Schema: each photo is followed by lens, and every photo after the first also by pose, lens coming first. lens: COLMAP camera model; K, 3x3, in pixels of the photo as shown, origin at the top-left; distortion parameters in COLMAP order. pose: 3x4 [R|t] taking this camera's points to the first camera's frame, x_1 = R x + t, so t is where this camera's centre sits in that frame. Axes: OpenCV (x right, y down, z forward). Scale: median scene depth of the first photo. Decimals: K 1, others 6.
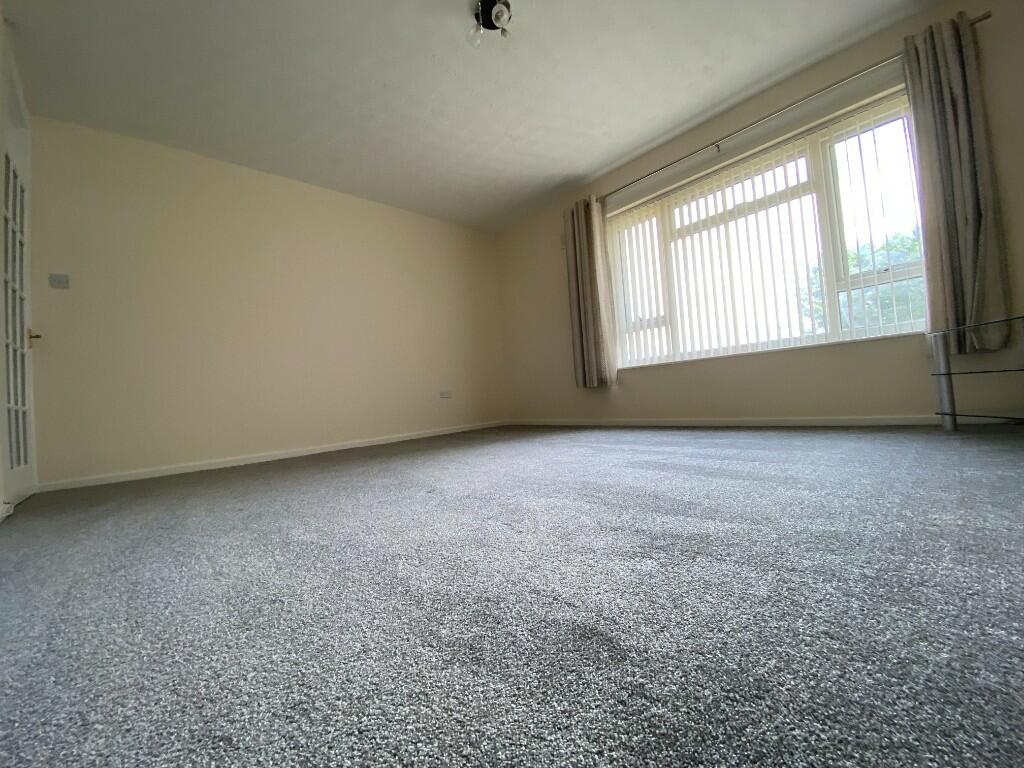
lens RADIAL K [[419.2, 0, 509.9], [0, 419.2, 383.3], [0, 0, 1]] dist [-0.000288, -0.000392]
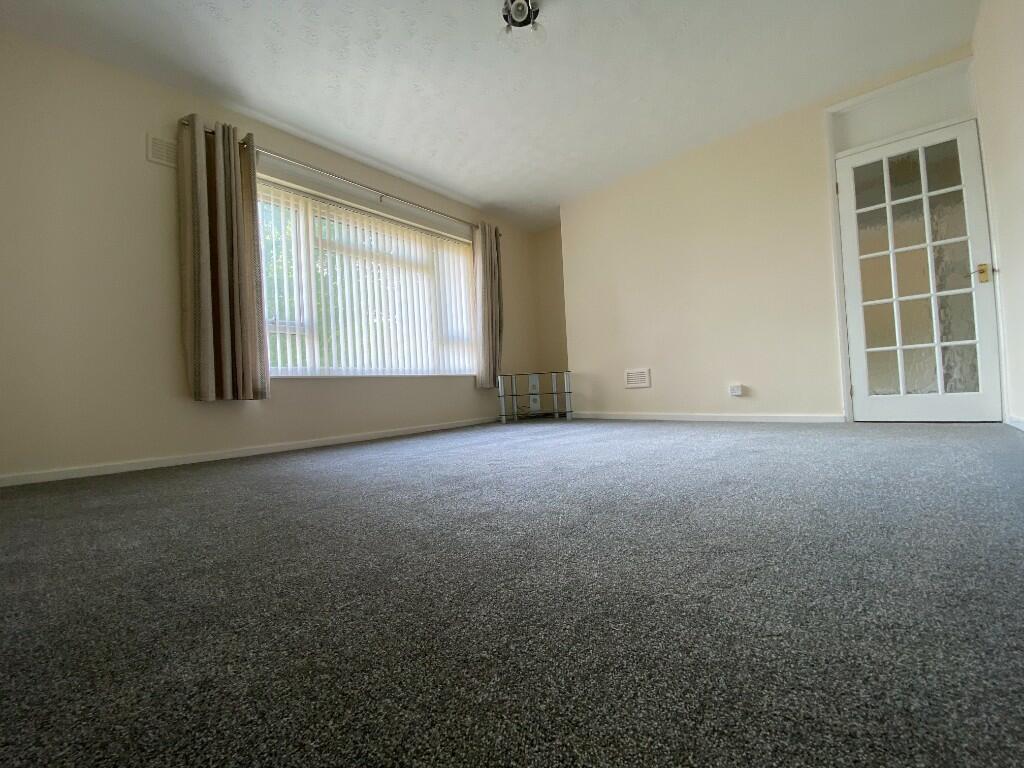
lens RADIAL K [[419.2, 0, 509.9], [0, 419.2, 383.3], [0, 0, 1]] dist [-0.000288, -0.000392]
pose [[-0.109060, 0.103777, 0.988603, -0.573420], [0.031255, 0.994402, -0.100938, 0.071566], [-0.993544, 0.019891, -0.111693, 0.700263]]
